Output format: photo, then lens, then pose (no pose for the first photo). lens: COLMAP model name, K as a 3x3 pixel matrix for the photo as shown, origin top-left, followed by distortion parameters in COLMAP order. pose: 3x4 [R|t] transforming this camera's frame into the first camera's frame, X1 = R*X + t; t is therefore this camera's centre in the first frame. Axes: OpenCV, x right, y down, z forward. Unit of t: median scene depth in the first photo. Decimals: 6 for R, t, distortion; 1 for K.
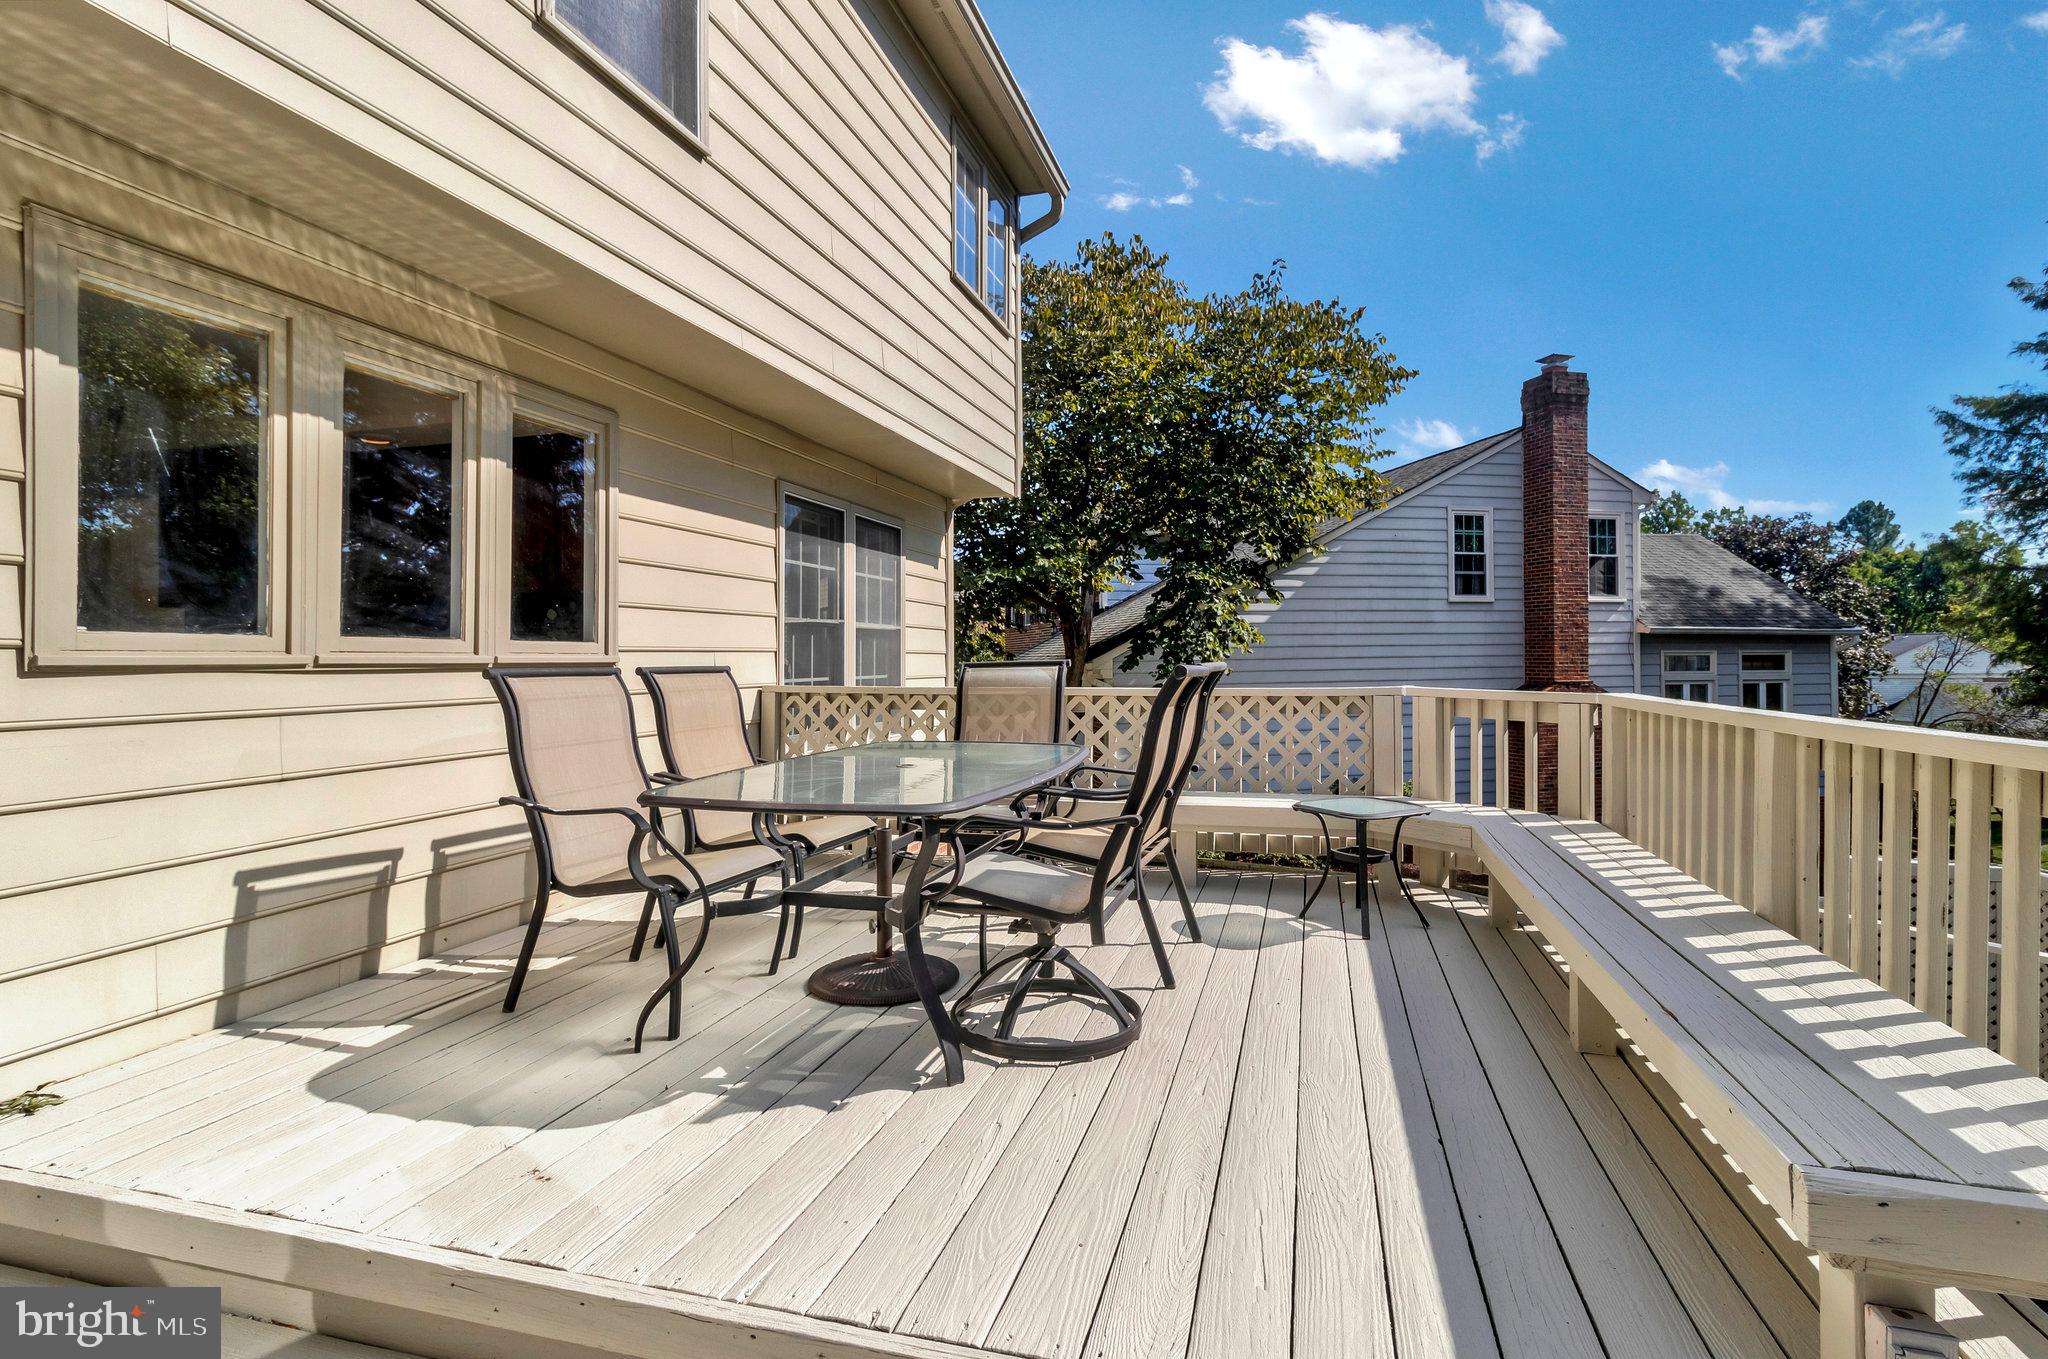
lens RADIAL K [[1009.4, 0, 1016.5], [0, 1009.4, 635.4], [0, 0, 1]] dist [0.015004, 0.000391]
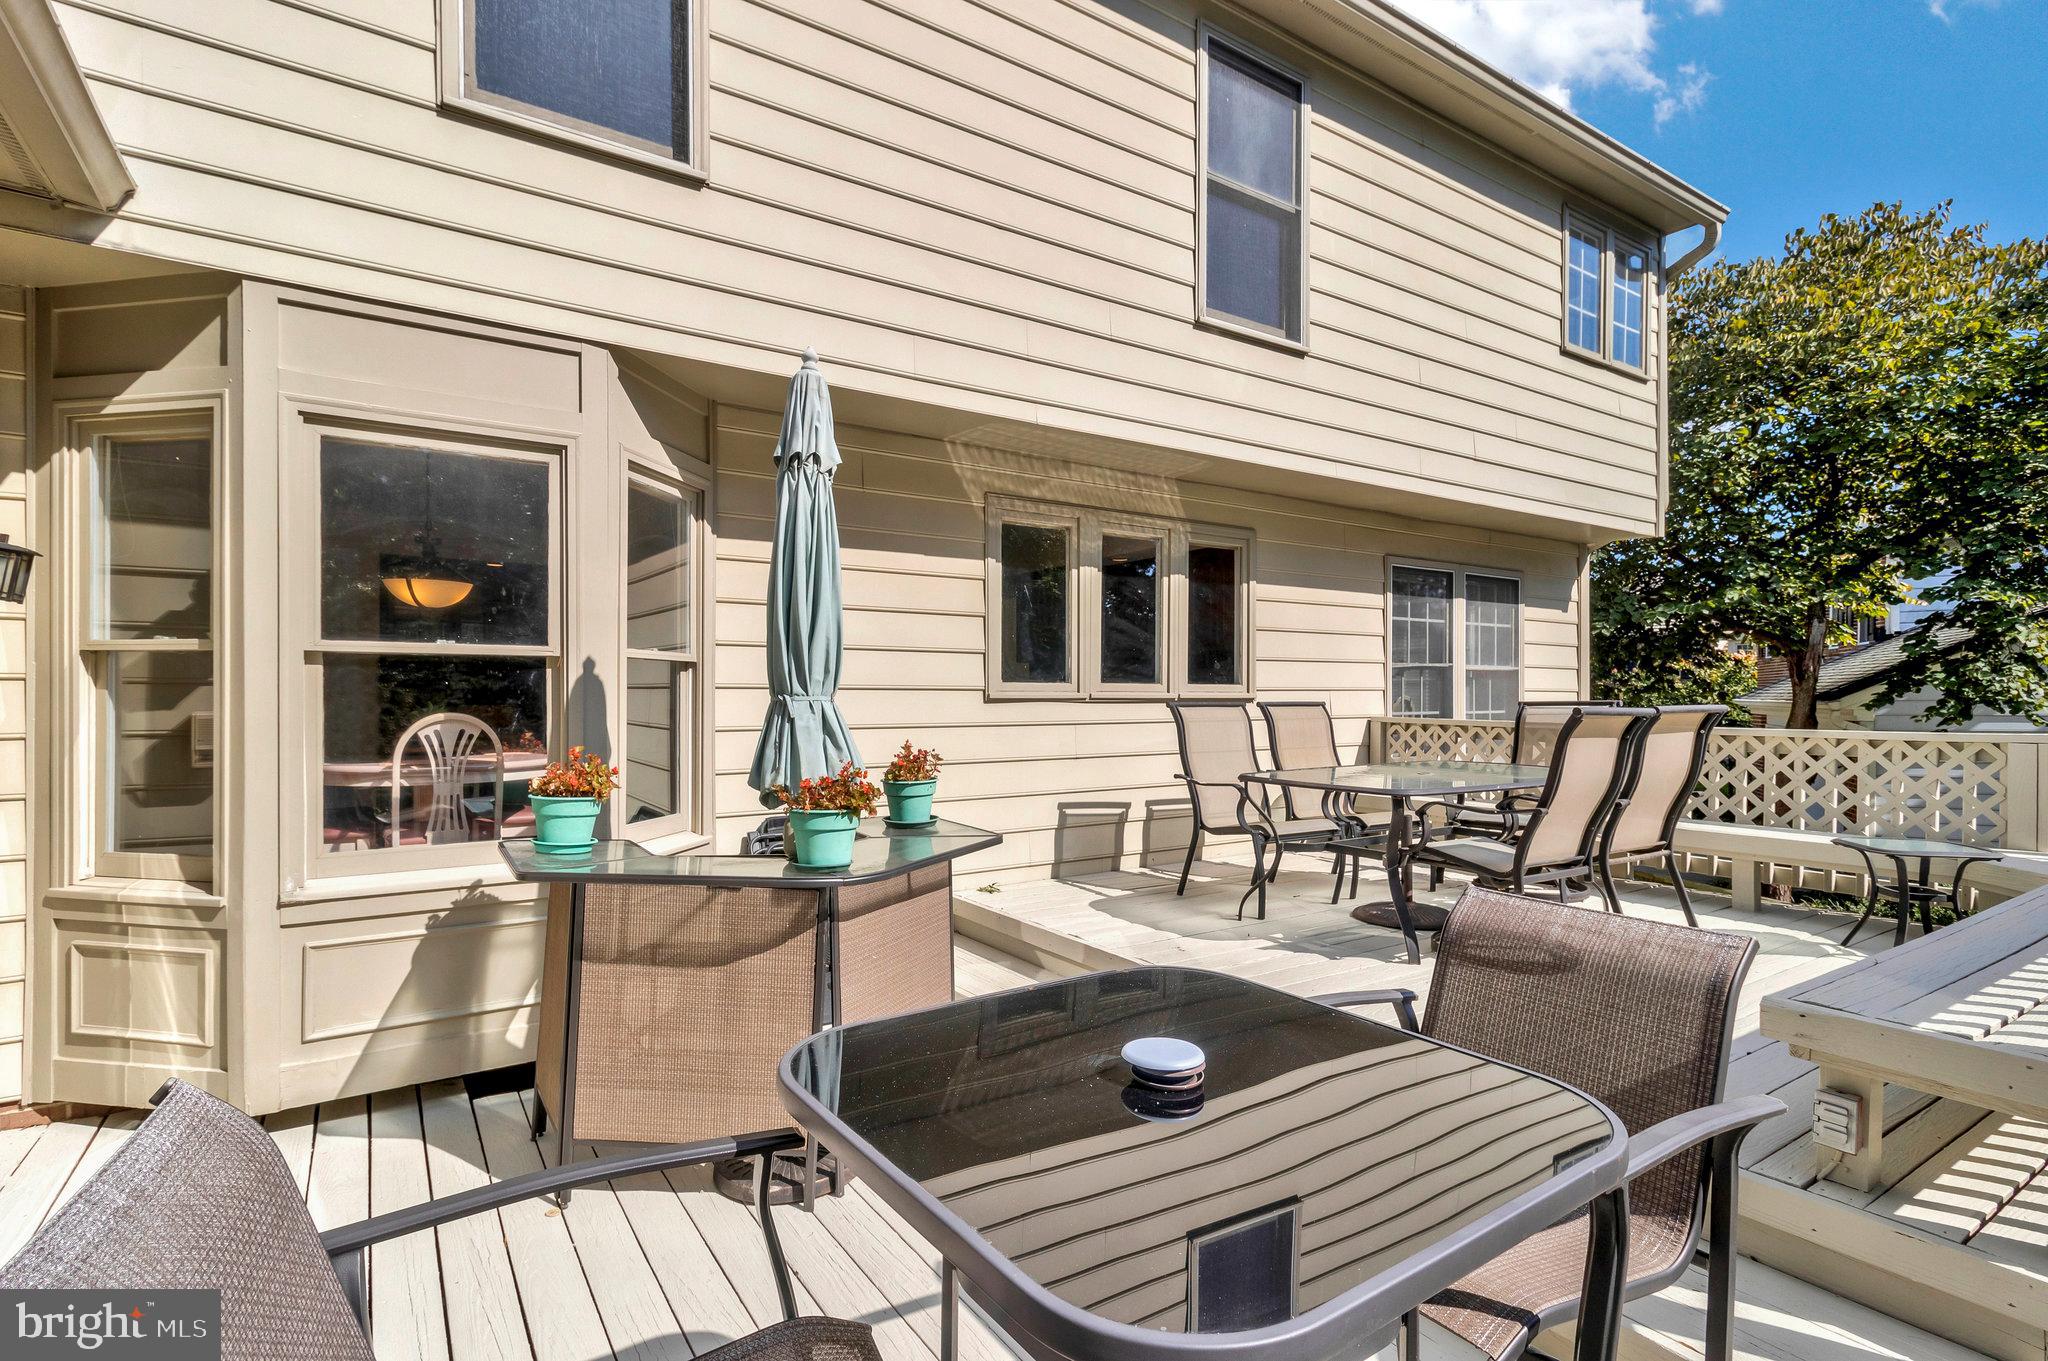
lens RADIAL K [[943.4, 0, 1024.0], [0, 943.4, 680.5], [0, 0, 1]] dist [0.001168, 0.000164]
pose [[0.780674, 0.002624, -0.624933, 0.260302], [0.005724, 0.999919, 0.011349, -0.021054], [0.624913, -0.012437, 0.780596, -0.373172]]
